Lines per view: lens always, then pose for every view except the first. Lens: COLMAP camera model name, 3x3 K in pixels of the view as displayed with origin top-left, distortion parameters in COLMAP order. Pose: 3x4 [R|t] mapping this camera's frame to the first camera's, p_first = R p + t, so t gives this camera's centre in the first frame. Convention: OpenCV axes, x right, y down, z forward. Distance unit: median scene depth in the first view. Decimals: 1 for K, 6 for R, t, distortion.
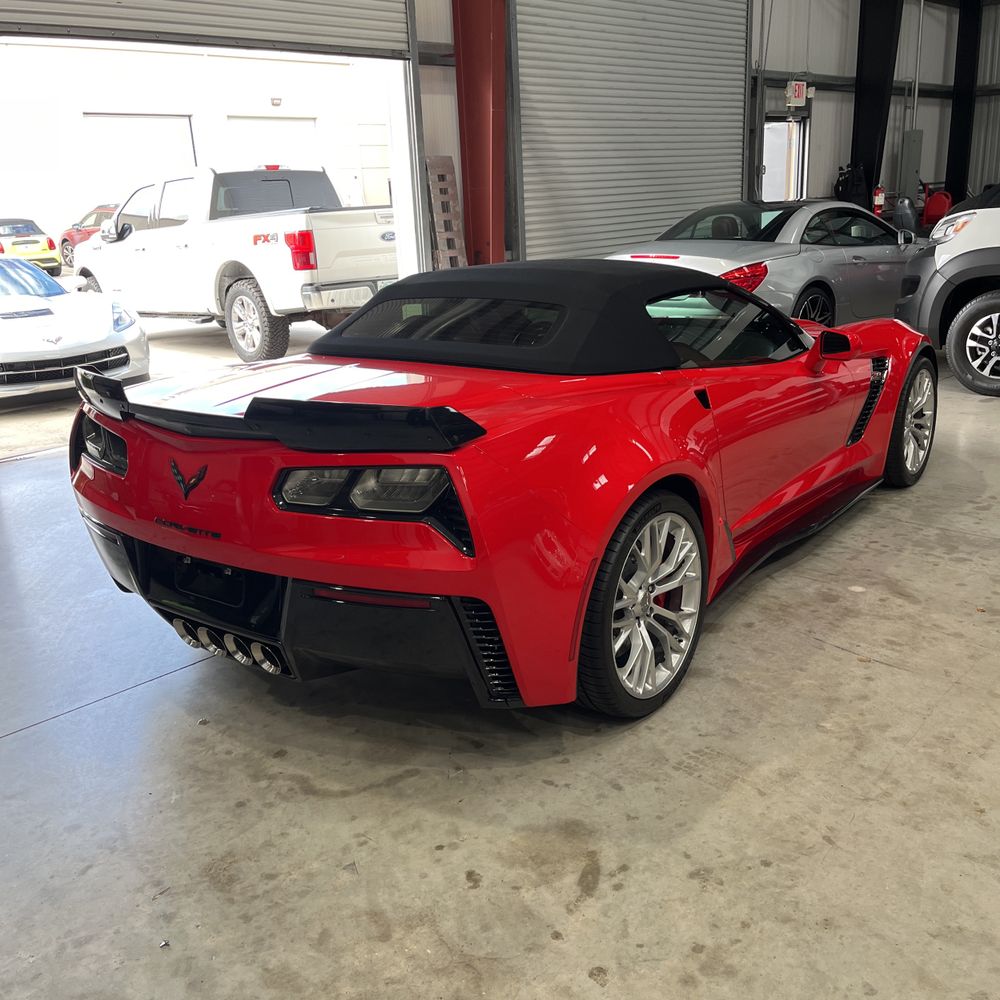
lens RADIAL K [[1014.7, 0, 511.3], [0, 1014.7, 509.9], [0, 0, 1]] dist [0.023019, 0.000000]
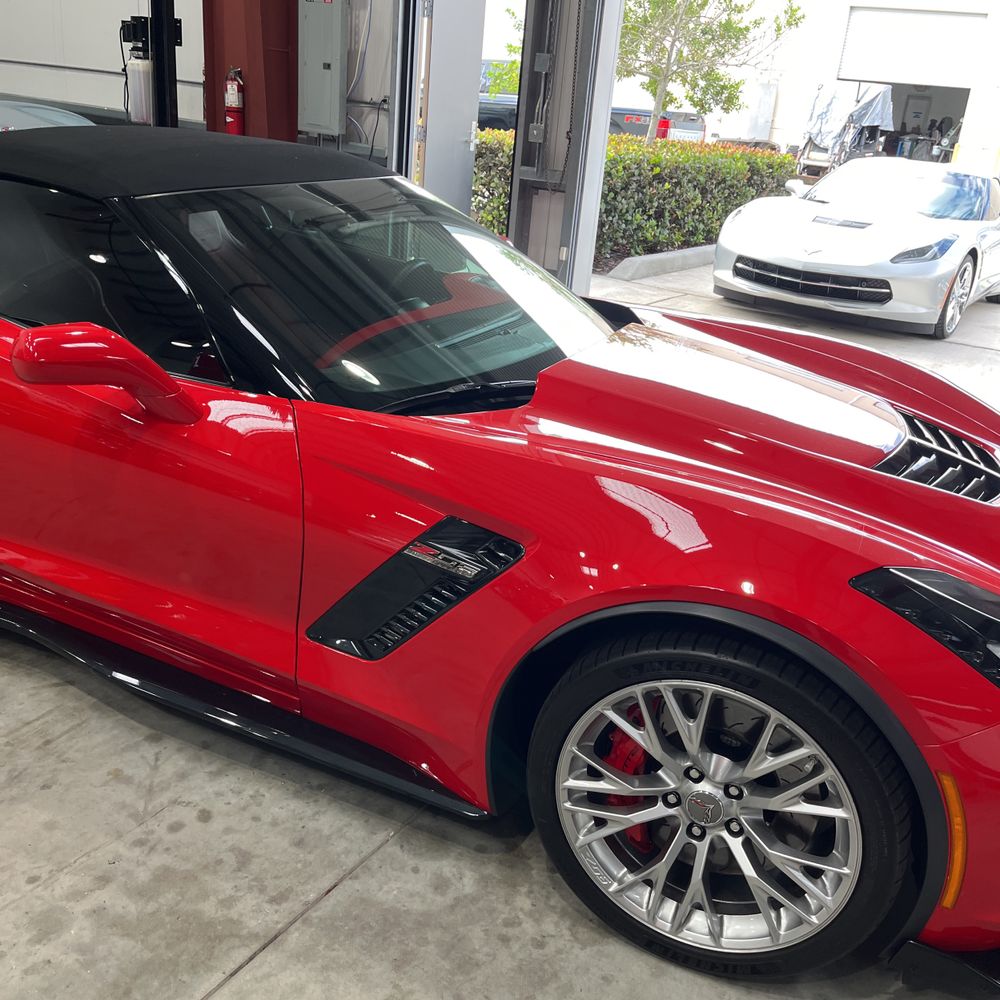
lens RADIAL K [[1014.7, 0, 507.5], [0, 1014.7, 511.5], [0, 0, 1]] dist [0.023019, 0.000000]
pose [[0.209121, 0.434597, -0.876010, 0.837801], [-0.383971, 0.860364, 0.335173, -0.346882], [0.899352, 0.266270, 0.346793, 1.037754]]
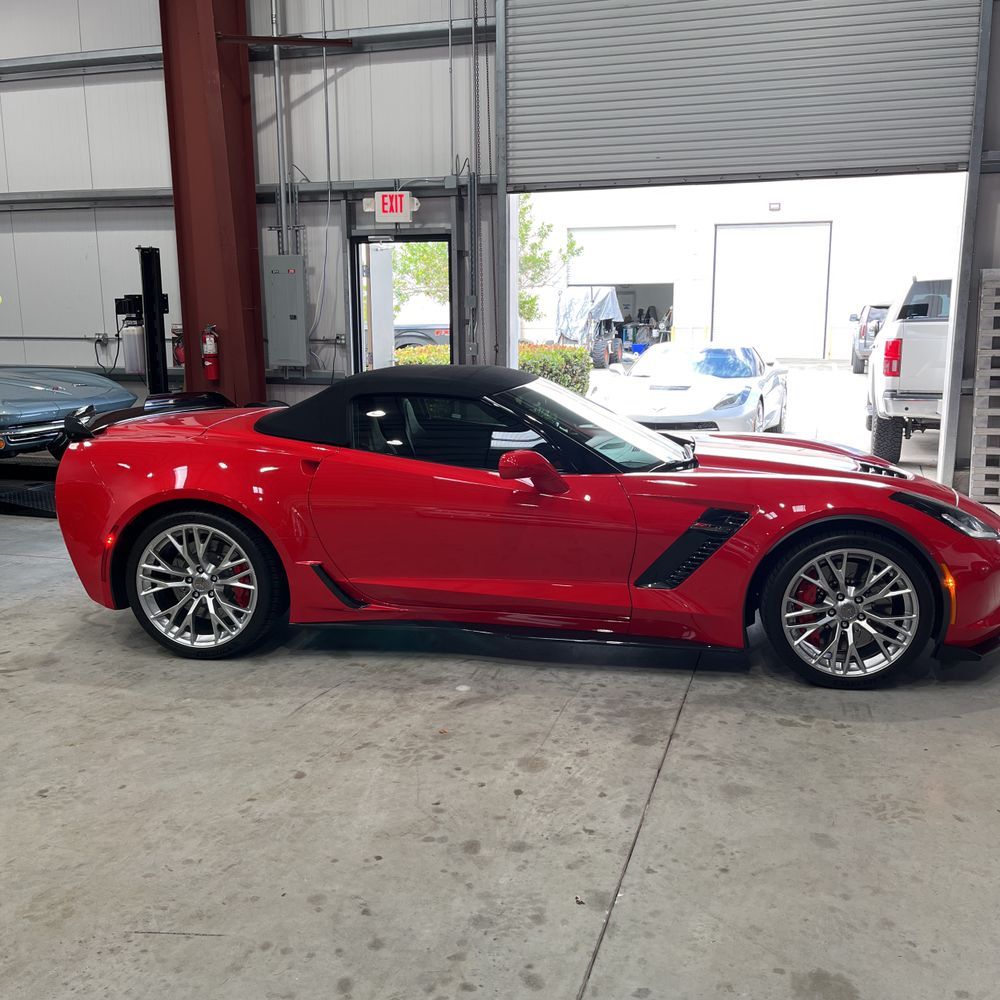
lens RADIAL K [[1014.7, 0, 513.7], [0, 1014.7, 508.4], [0, 0, 1]] dist [0.023019, 0.000000]
pose [[0.468238, 0.209765, -0.858342, 1.231852], [-0.282431, 0.955983, 0.079557, -0.200745], [0.837249, 0.205171, 0.506872, 0.468554]]
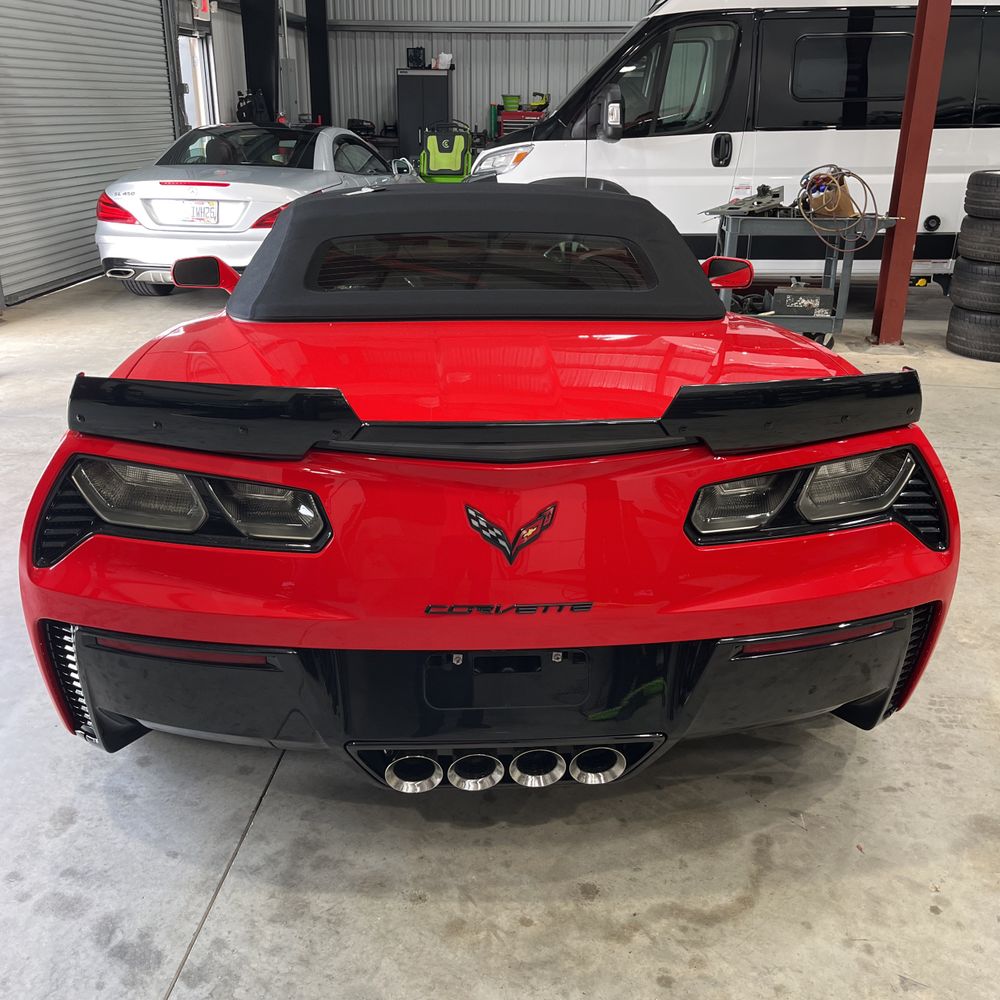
lens RADIAL K [[1014.7, 0, 503.5], [0, 1014.7, 487.1], [0, 0, 1]] dist [0.023019, 0.000000]
pose [[0.766889, -0.177632, 0.616708, -0.494626], [0.151955, 0.983866, 0.094426, -0.082378], [-0.623531, 0.021298, 0.781508, 0.363664]]
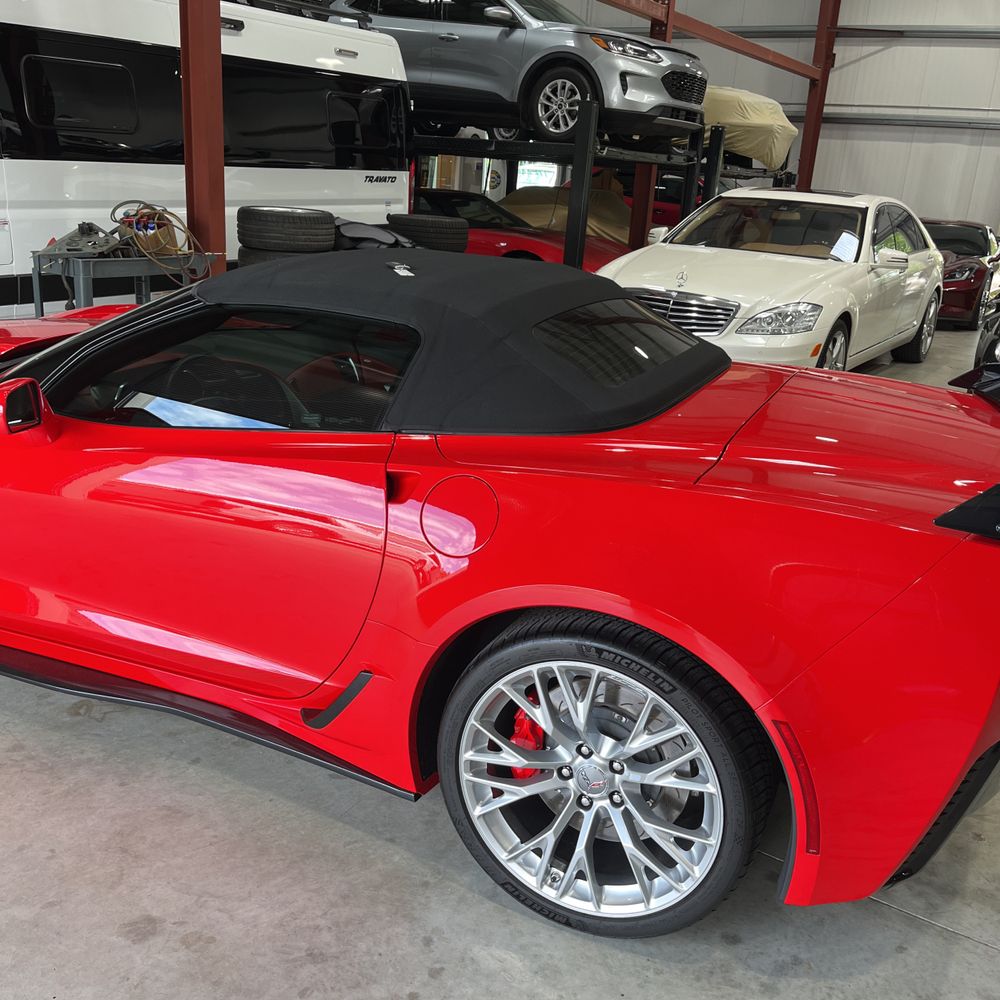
lens RADIAL K [[1014.7, 0, 509.0], [0, 1014.7, 503.7], [0, 0, 1]] dist [0.023019, 0.000000]
pose [[-0.224447, -0.278751, 0.933767, -0.727672], [0.235209, 0.914388, 0.329502, -0.313374], [-0.945675, 0.293586, -0.139667, 1.118781]]
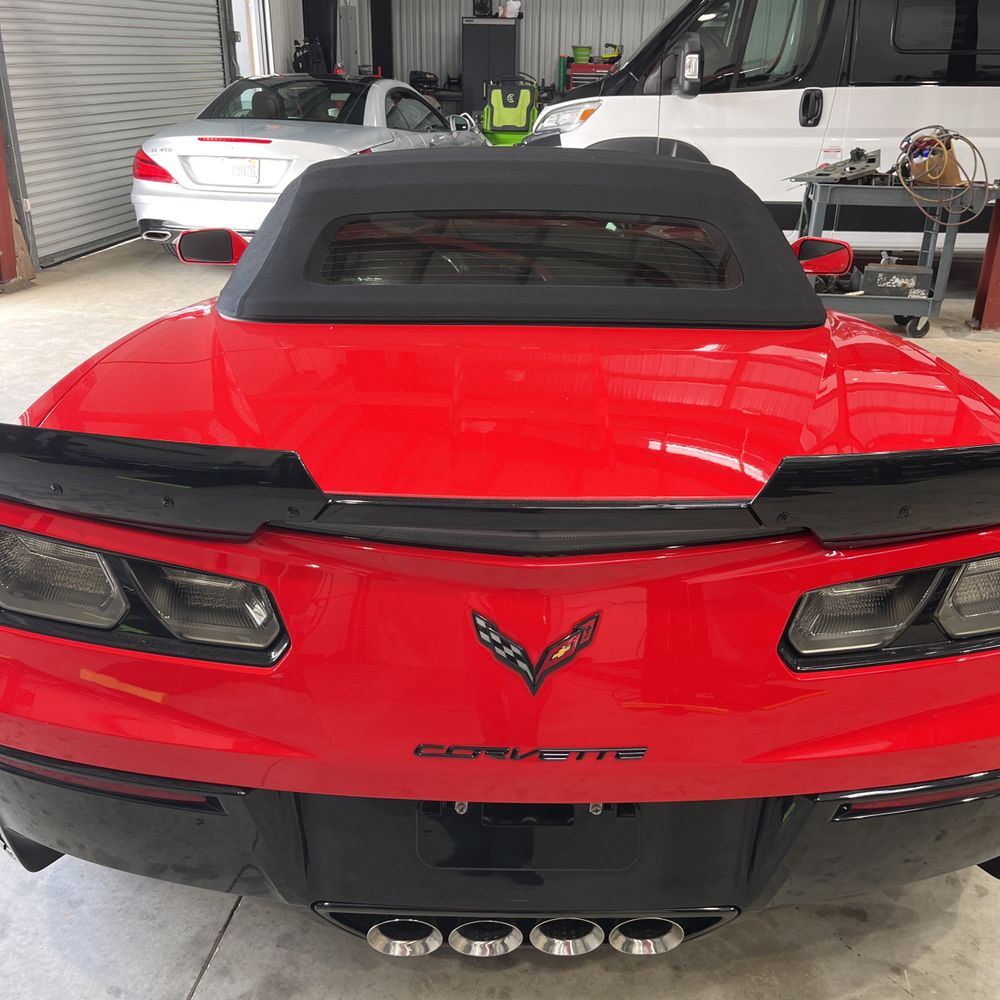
lens RADIAL K [[1014.7, 0, 510.5], [0, 1014.7, 498.2], [0, 0, 1]] dist [0.023019, 0.000000]
pose [[0.803047, -0.184719, 0.566564, -0.401219], [0.130627, 0.982187, 0.135075, -0.111715], [-0.581423, -0.034463, 0.812871, 0.454297]]
